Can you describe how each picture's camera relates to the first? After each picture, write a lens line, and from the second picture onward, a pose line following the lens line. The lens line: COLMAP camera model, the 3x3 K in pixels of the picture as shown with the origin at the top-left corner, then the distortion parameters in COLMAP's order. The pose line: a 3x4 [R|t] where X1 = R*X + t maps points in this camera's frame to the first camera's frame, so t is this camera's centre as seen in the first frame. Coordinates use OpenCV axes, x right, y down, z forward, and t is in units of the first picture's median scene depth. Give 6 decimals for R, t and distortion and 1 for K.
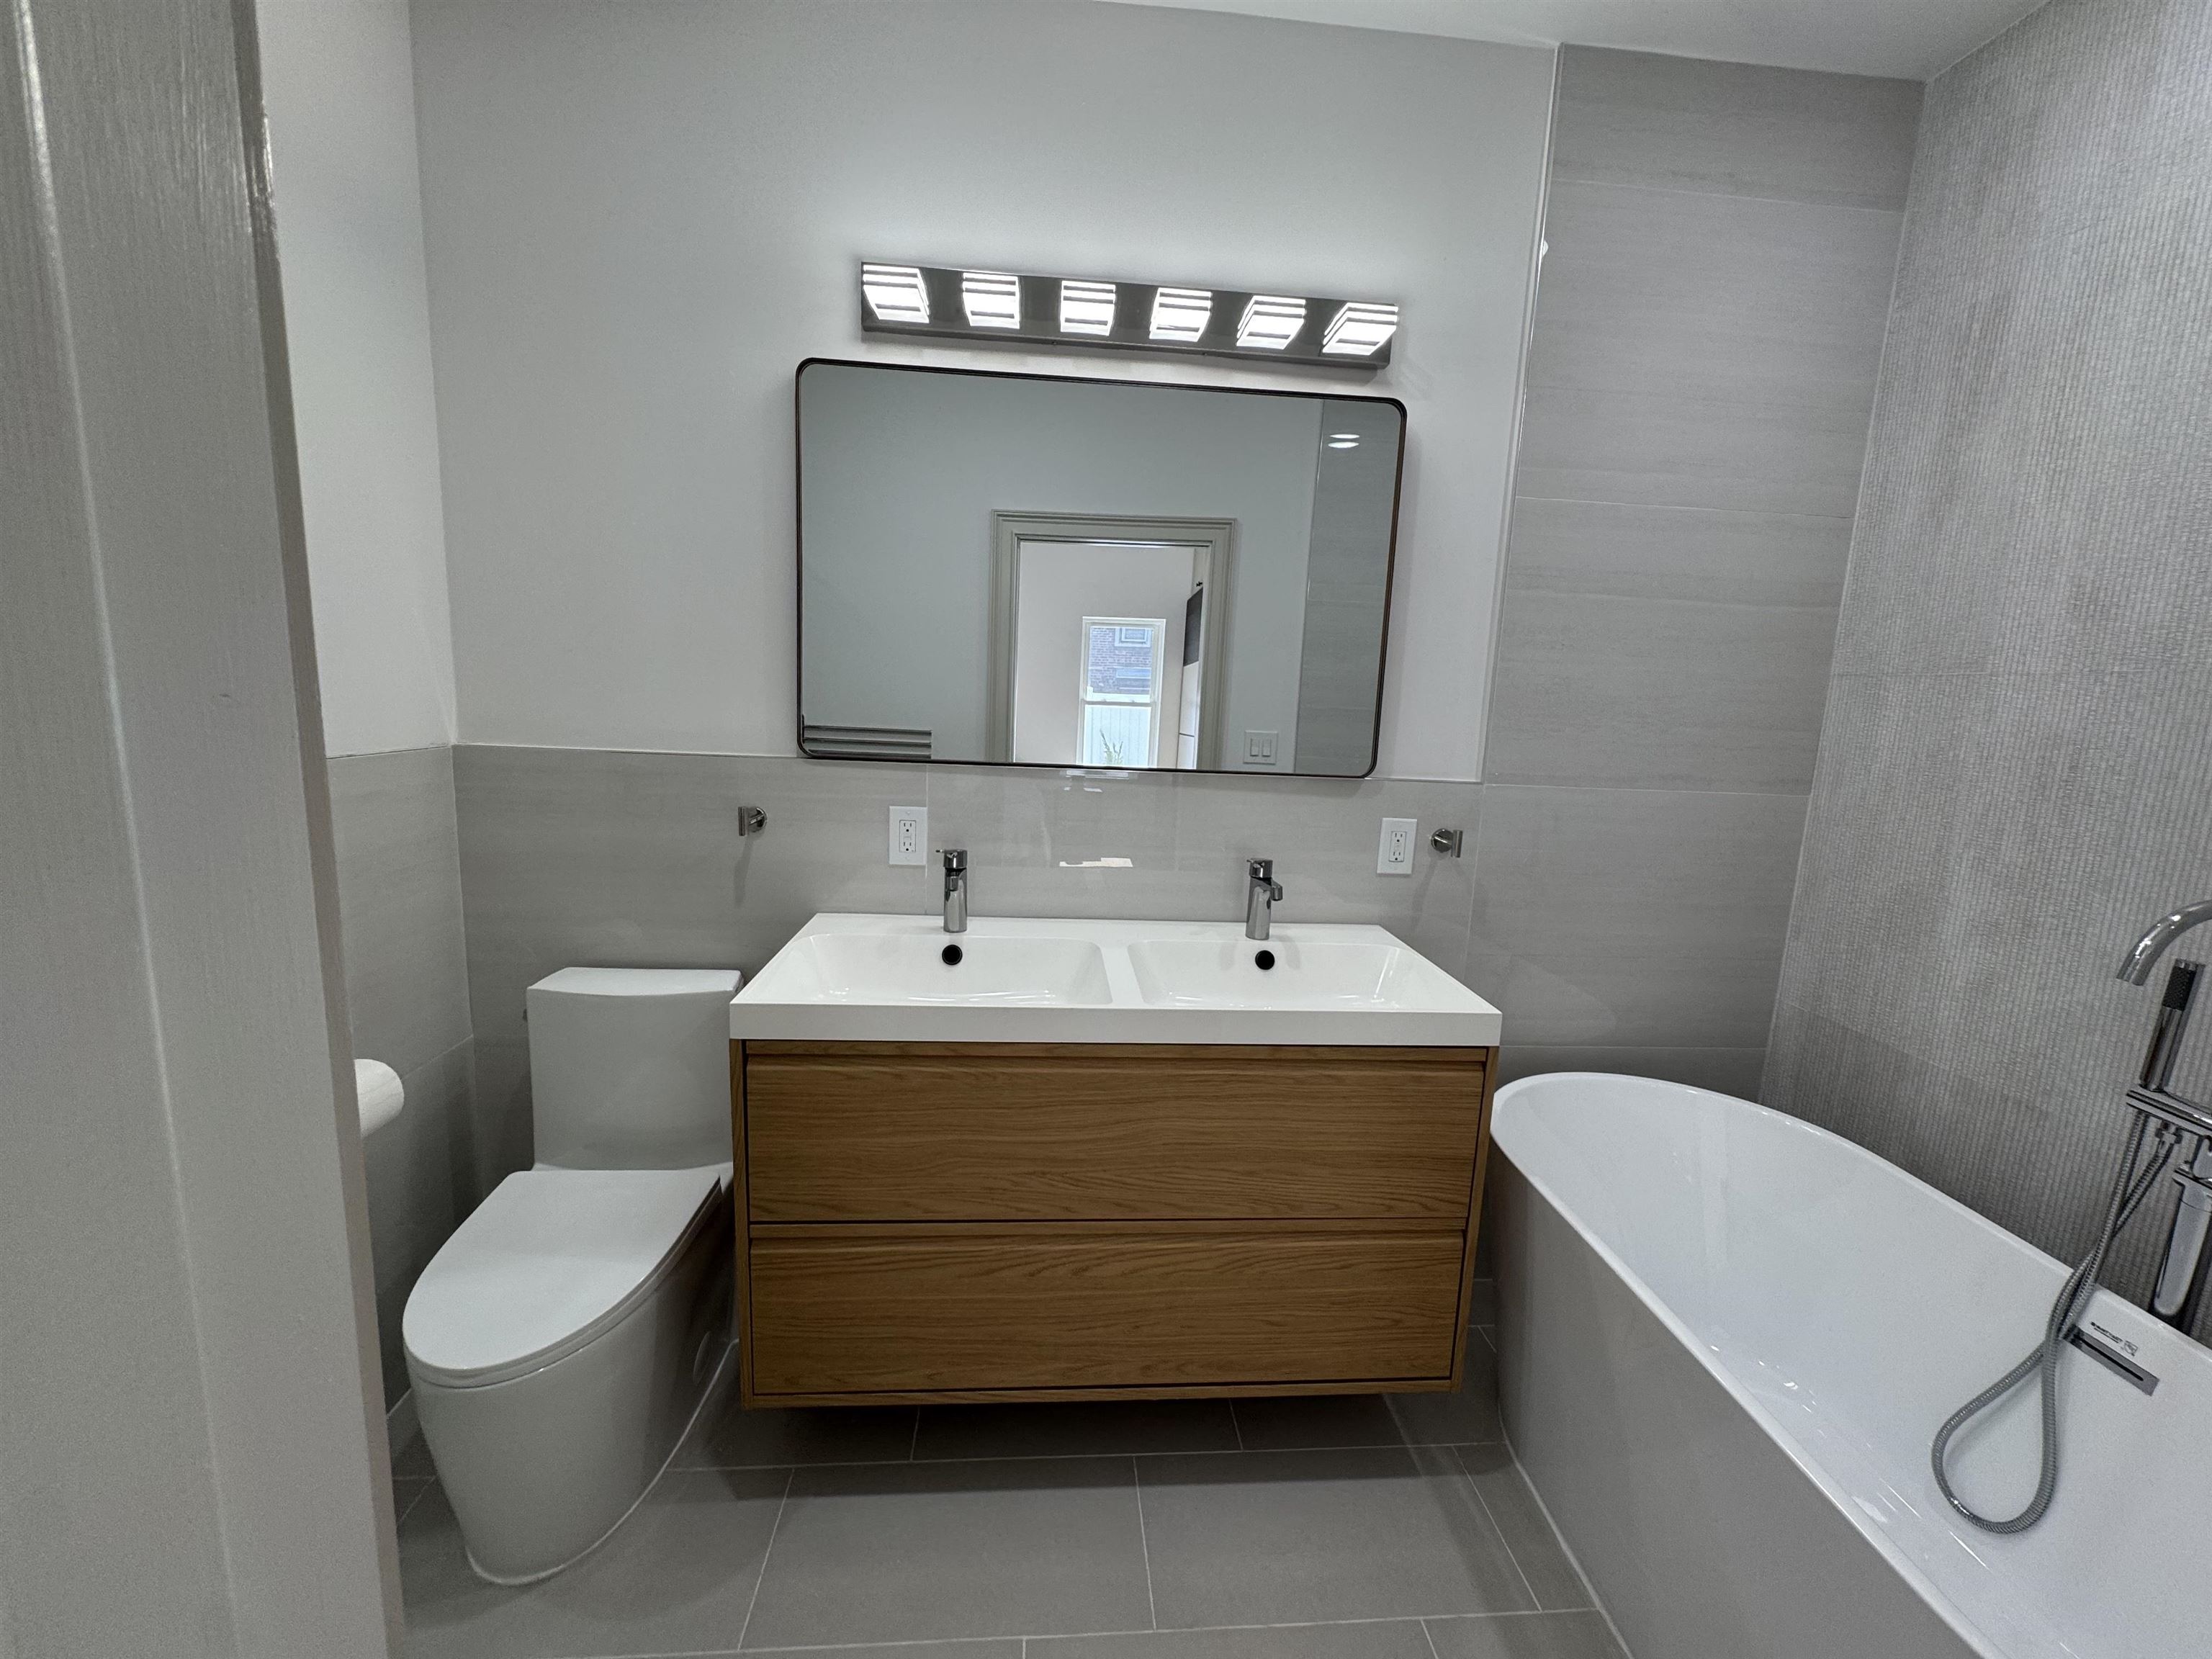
lens RADIAL K [[886.1, 0, 1093.0], [0, 886.1, 834.9], [0, 0, 1]] dist [-0.002388, 0.001313]
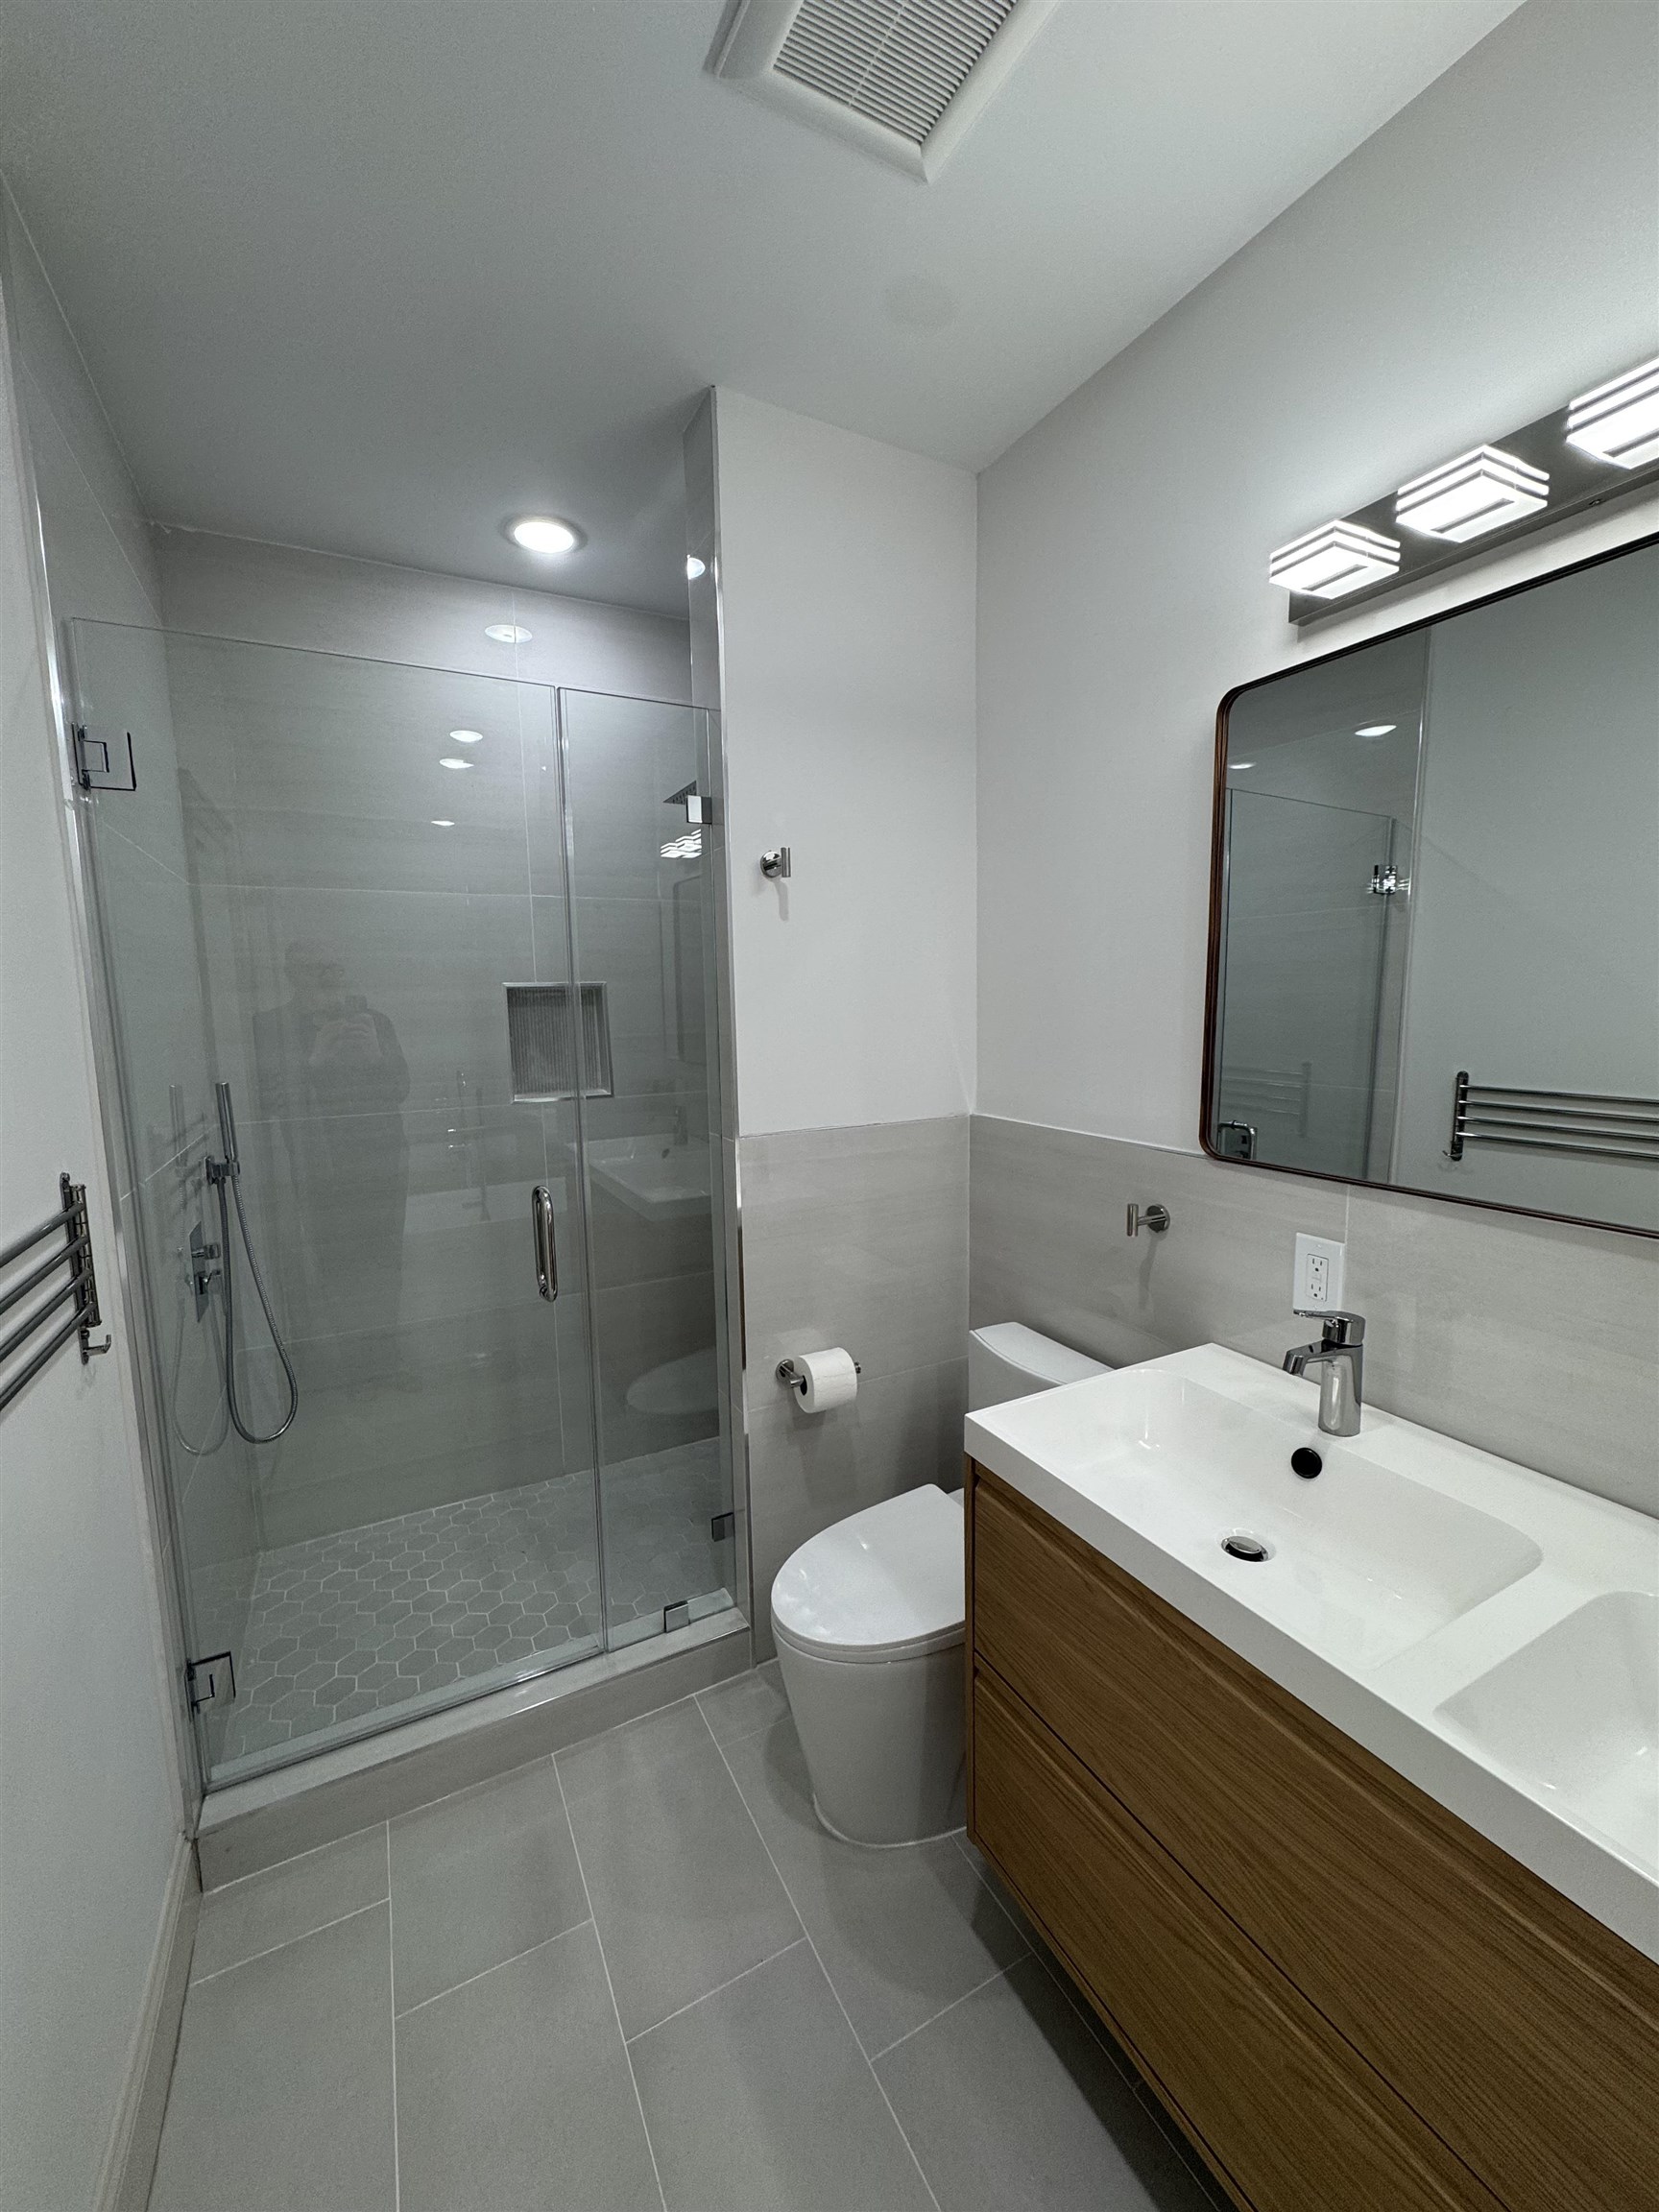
lens RADIAL K [[886.1, 0, 844.0], [0, 886.1, 1103.5], [0, 0, 1]] dist [-0.002388, 0.001313]
pose [[0.391170, 0.060315, -0.918340, 0.325325], [-0.107090, 0.994055, 0.019672, -0.122979], [0.914067, 0.090650, 0.395303, 0.360578]]
